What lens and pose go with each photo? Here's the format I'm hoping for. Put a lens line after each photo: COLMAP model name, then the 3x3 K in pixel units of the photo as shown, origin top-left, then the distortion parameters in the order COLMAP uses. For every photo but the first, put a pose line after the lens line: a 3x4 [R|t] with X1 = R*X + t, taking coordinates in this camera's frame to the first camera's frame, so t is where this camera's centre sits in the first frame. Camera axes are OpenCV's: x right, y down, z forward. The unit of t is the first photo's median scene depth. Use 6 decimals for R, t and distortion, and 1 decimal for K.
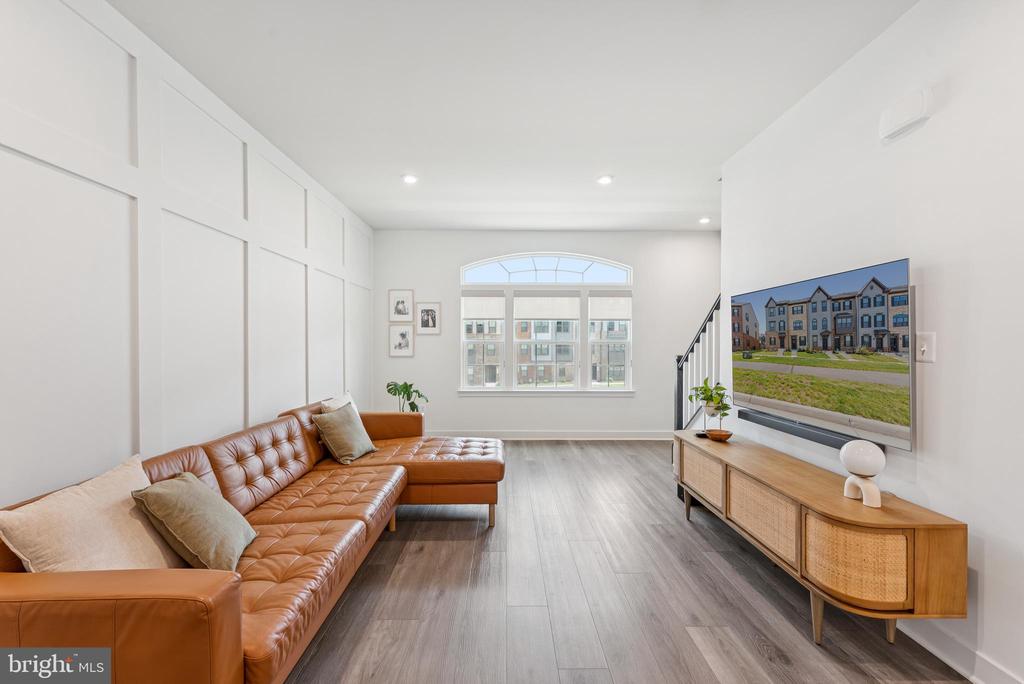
lens RADIAL K [[426.7, 0, 512.7], [0, 426.7, 346.1], [0, 0, 1]] dist [-0.001109, 0.000309]
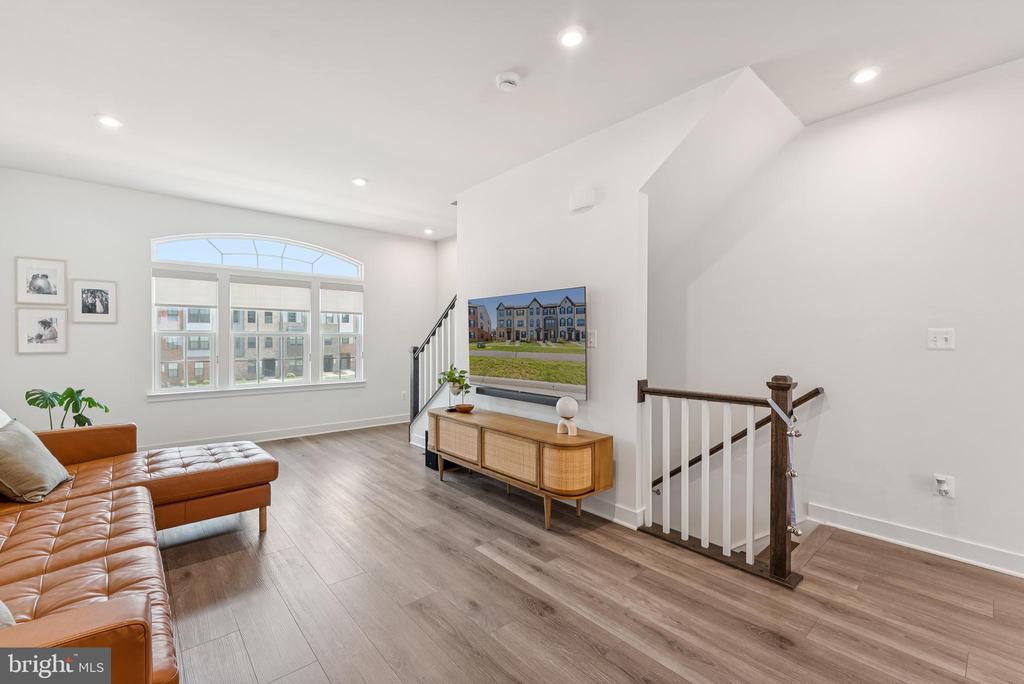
lens RADIAL K [[426.7, 0, 502.8], [0, 426.7, 337.1], [0, 0, 1]] dist [-0.001109, 0.000309]
pose [[0.772765, 0.001670, 0.634690, -0.240058], [0.000773, 0.999993, -0.003572, 0.001247], [-0.634692, 0.003251, 0.772759, -0.059722]]
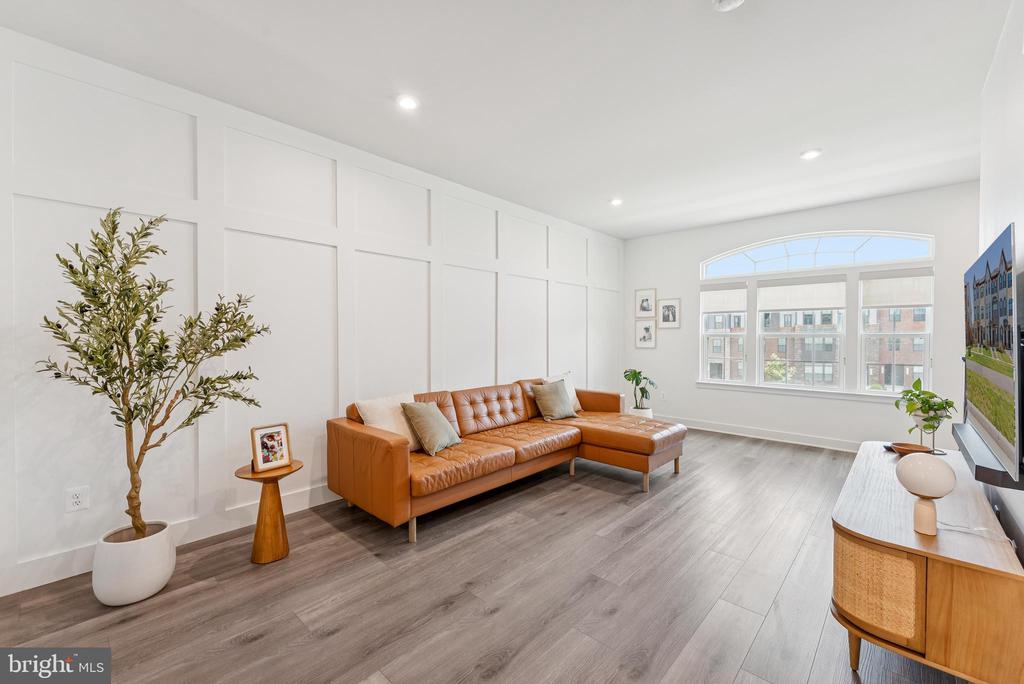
lens RADIAL K [[410.1, 0, 516.0], [0, 410.1, 339.1], [0, 0, 1]] dist [-0.003568, -0.001006]
pose [[0.731675, 0.004301, -0.681640, 0.465661], [-0.004553, 0.999989, 0.001422, 0.001118], [0.681638, 0.002063, 0.731687, -0.071132]]
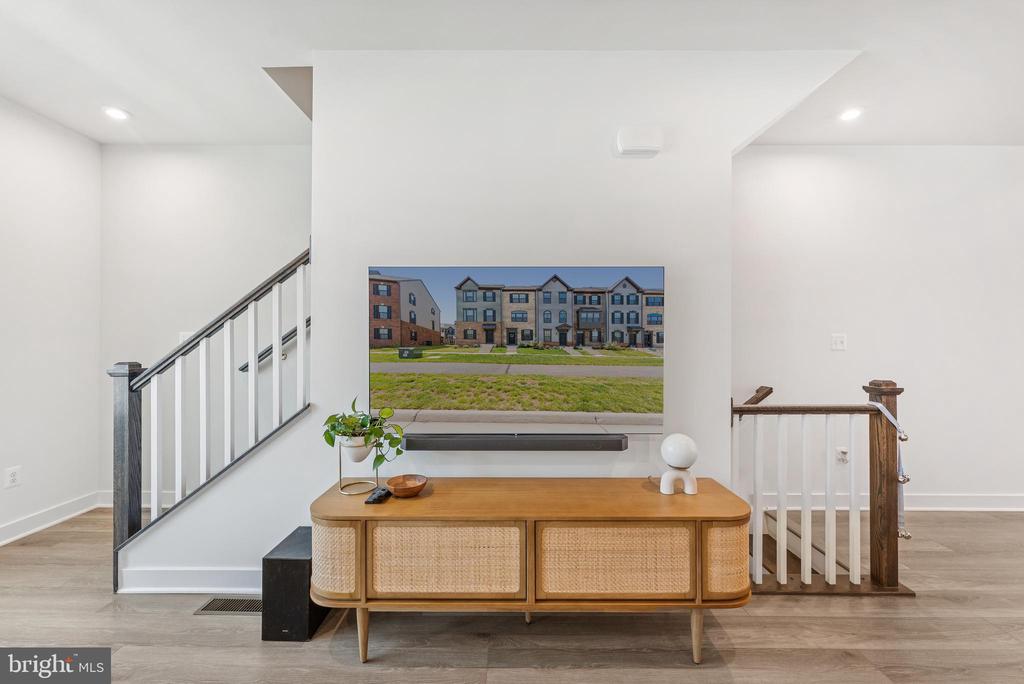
lens RADIAL K [[410.1, 0, 504.2], [0, 410.1, 330.5], [0, 0, 1]] dist [-0.003568, -0.001006]
pose [[0.028898, 0.014051, 0.999484, -0.118111], [-0.004899, 0.999891, -0.013915, -0.007924], [-0.999570, -0.004495, 0.028963, 0.843236]]
